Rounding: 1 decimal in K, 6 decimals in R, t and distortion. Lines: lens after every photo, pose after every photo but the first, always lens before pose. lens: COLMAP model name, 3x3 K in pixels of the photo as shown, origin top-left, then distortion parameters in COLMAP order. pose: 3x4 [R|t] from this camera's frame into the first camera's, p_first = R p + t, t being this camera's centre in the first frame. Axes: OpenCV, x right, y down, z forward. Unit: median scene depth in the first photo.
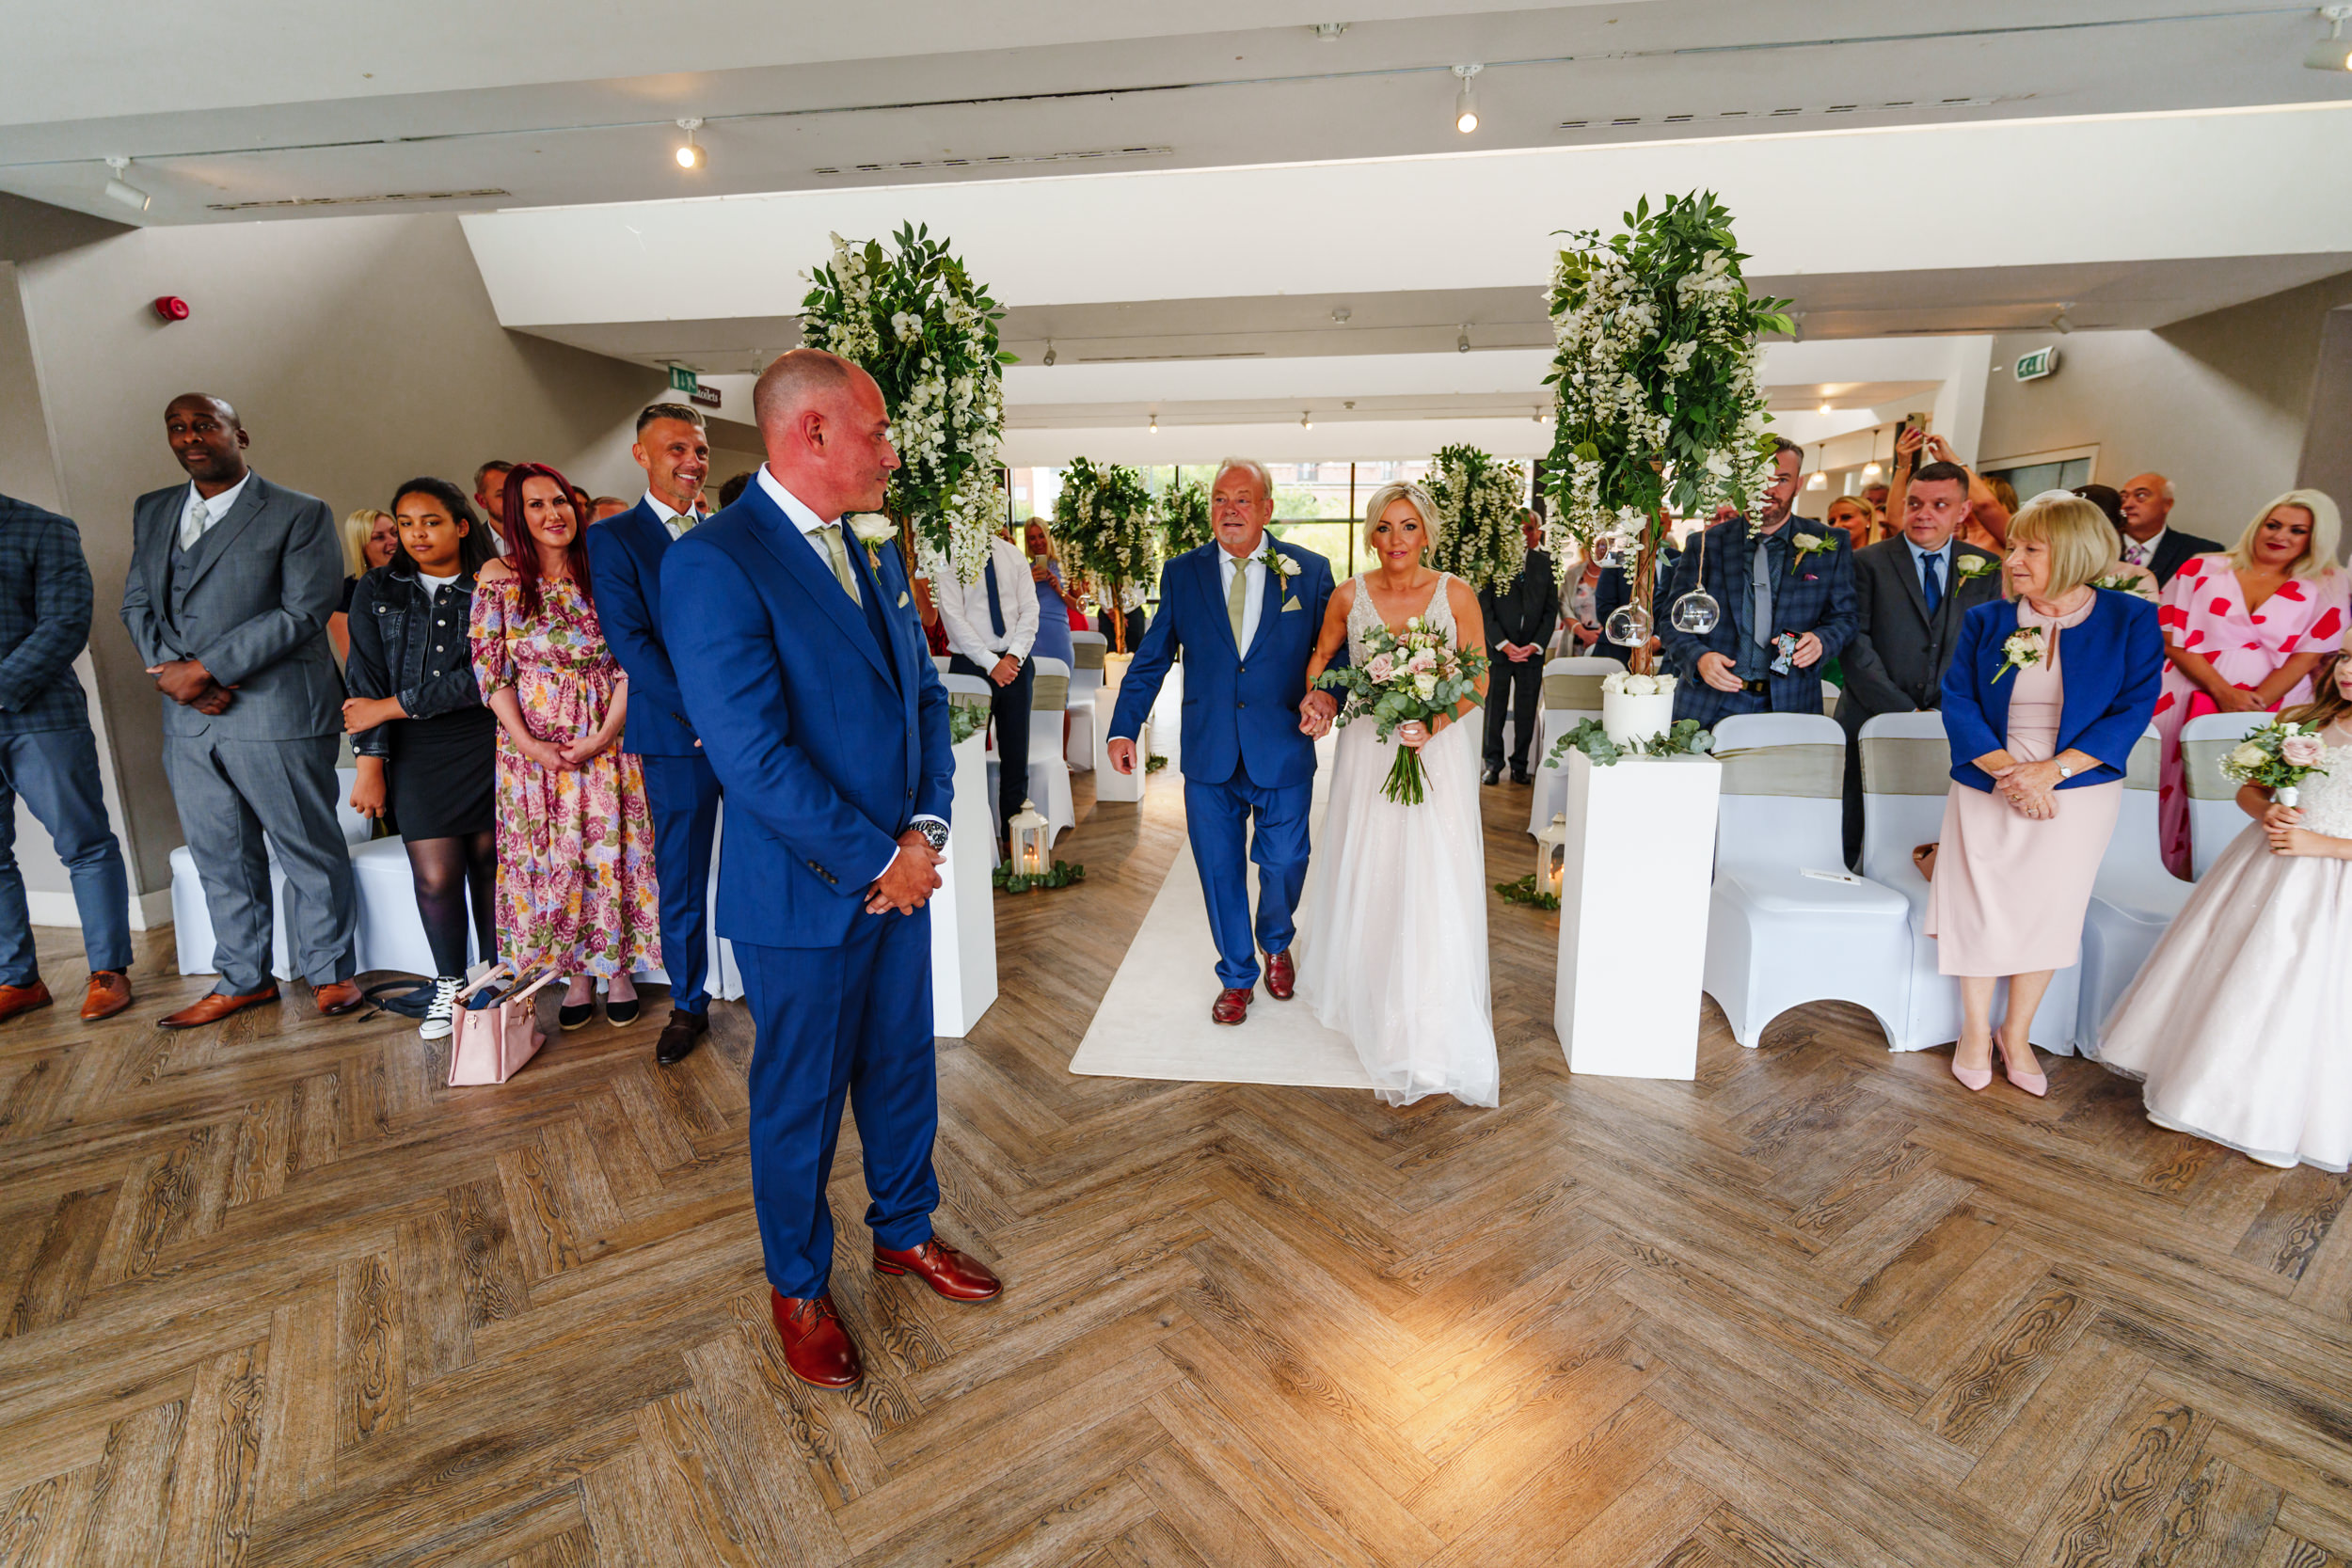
lens RADIAL K [[1151.1, 0, 1177.9], [0, 1151.1, 792.4], [0, 0, 1]] dist [0.005004, 0.001938]
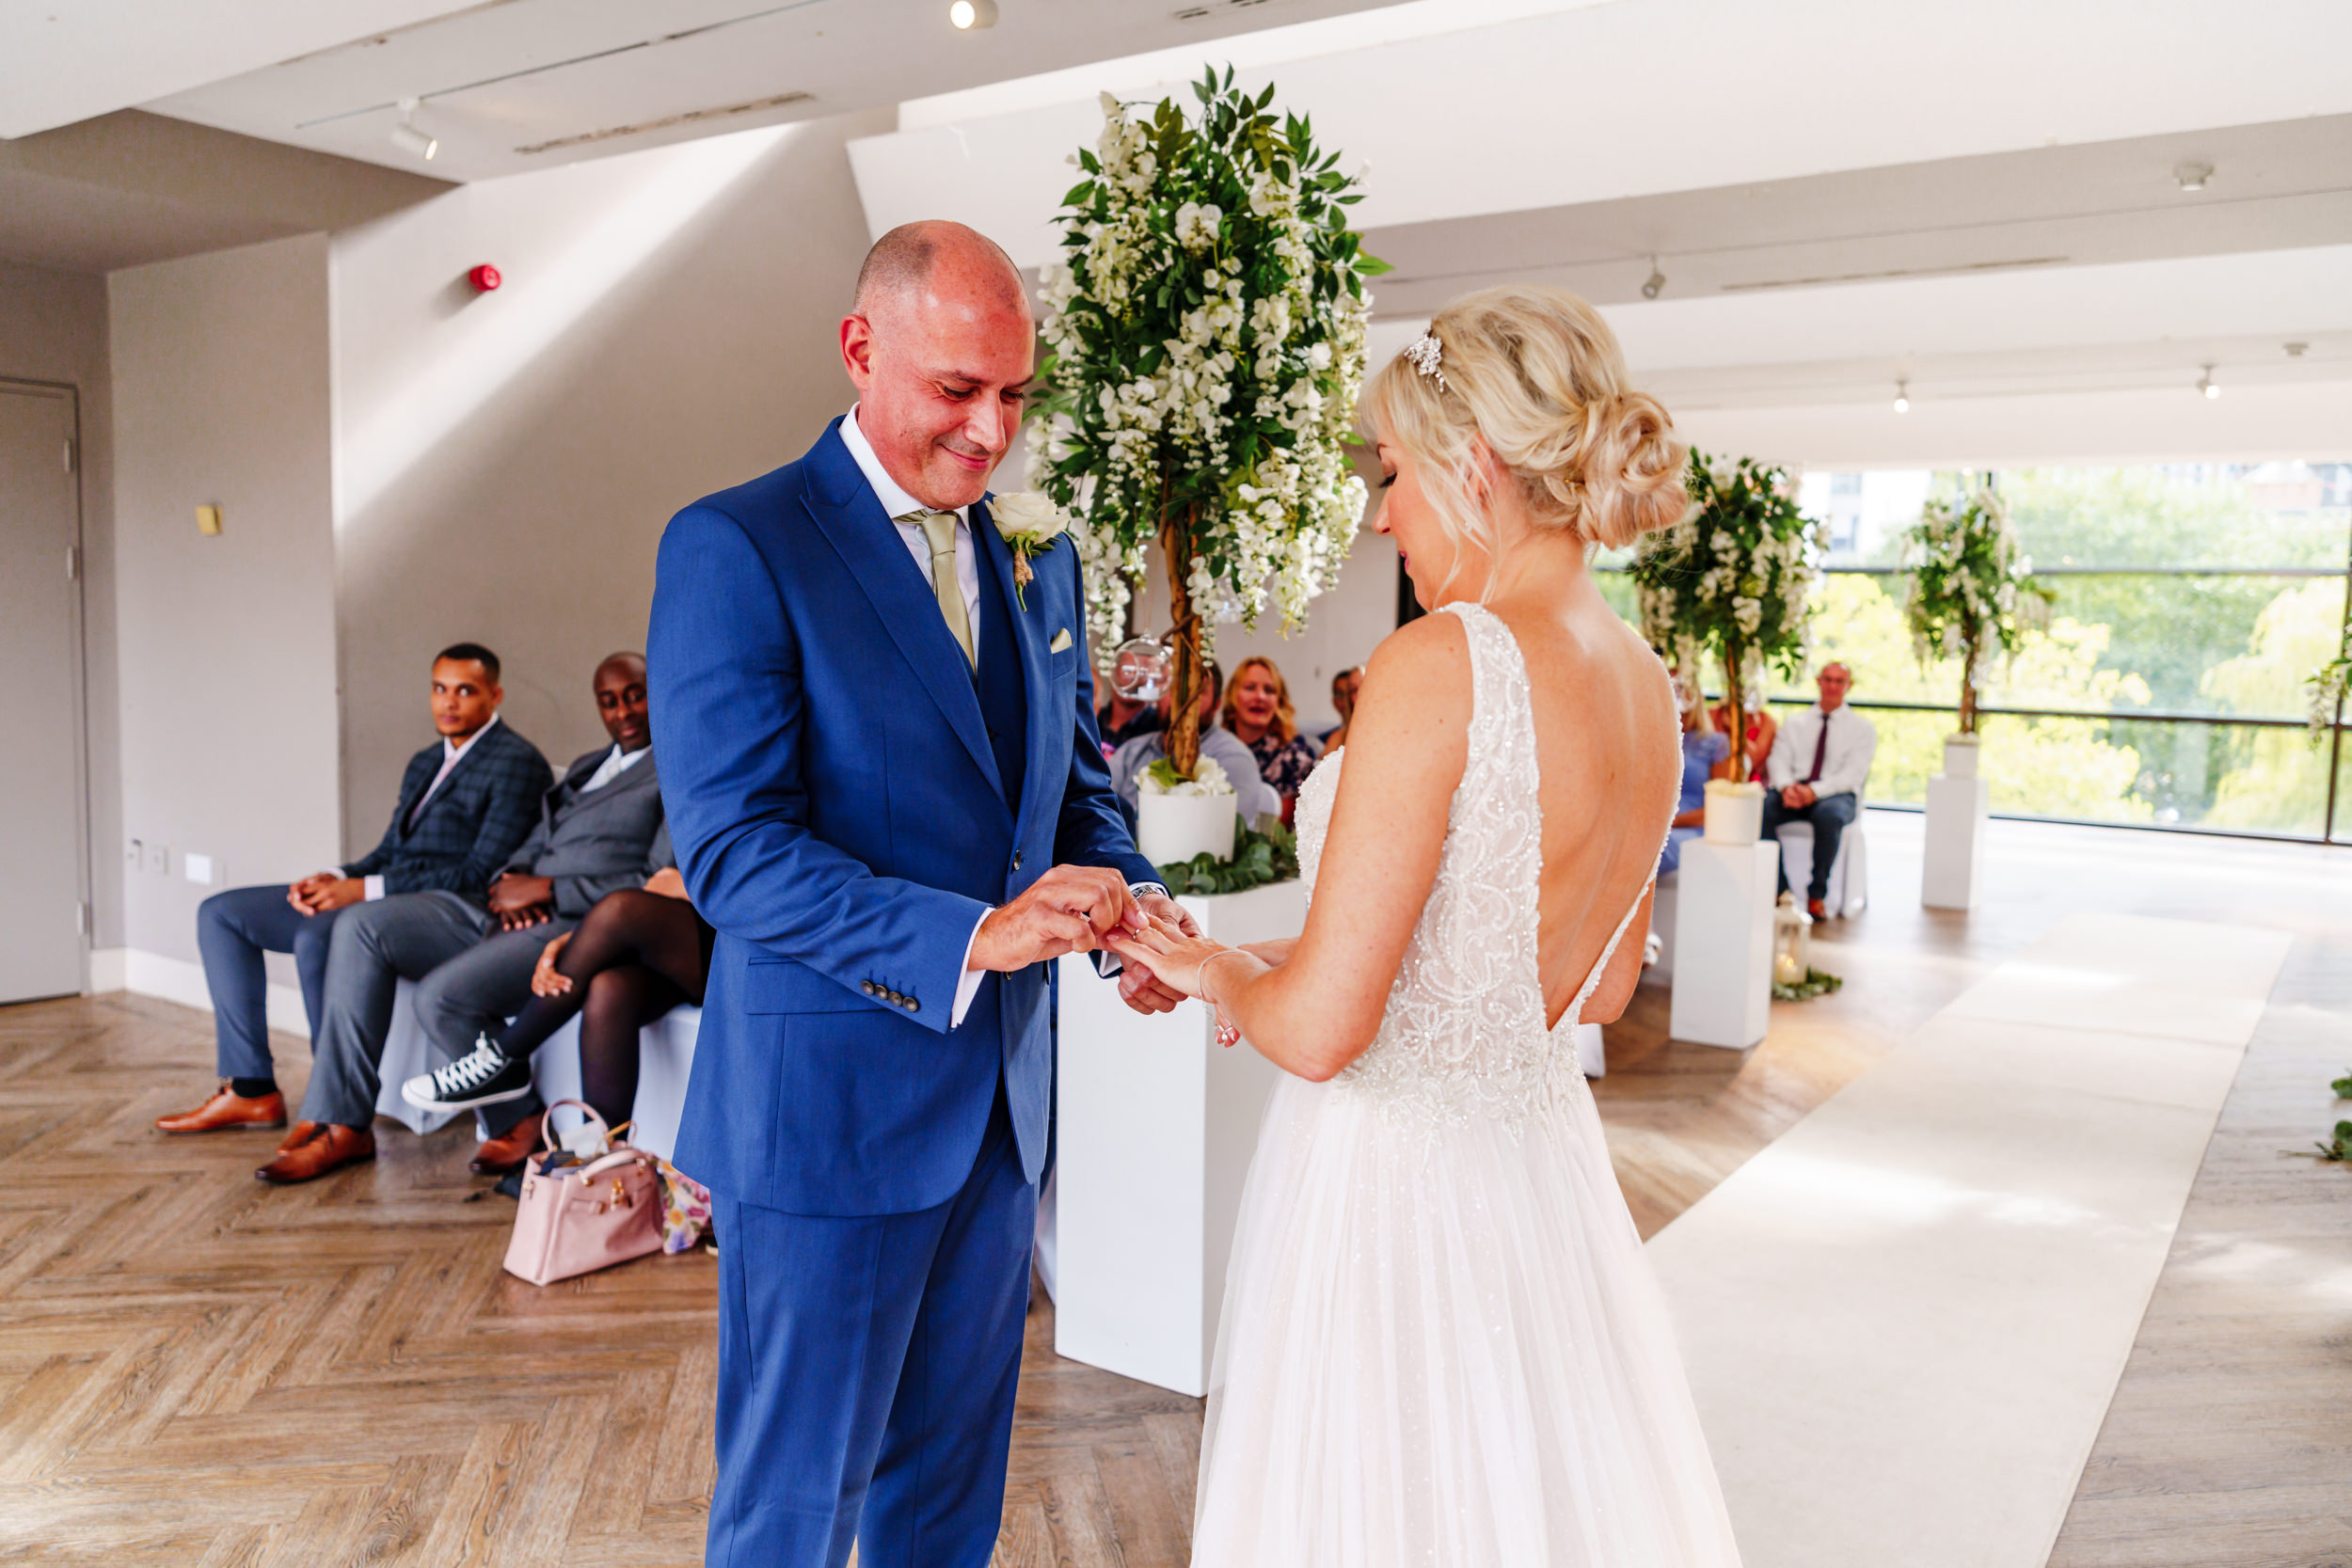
lens RADIAL K [[1871.8, 0, 1174.7], [0, 1871.8, 780.1], [0, 0, 1]] dist [0.023215, -0.017141]
pose [[0.896273, 0.063347, -0.438955, 0.219076], [-0.116513, 0.988613, -0.095229, -0.003957], [0.427924, 0.136495, 0.893448, 0.115043]]
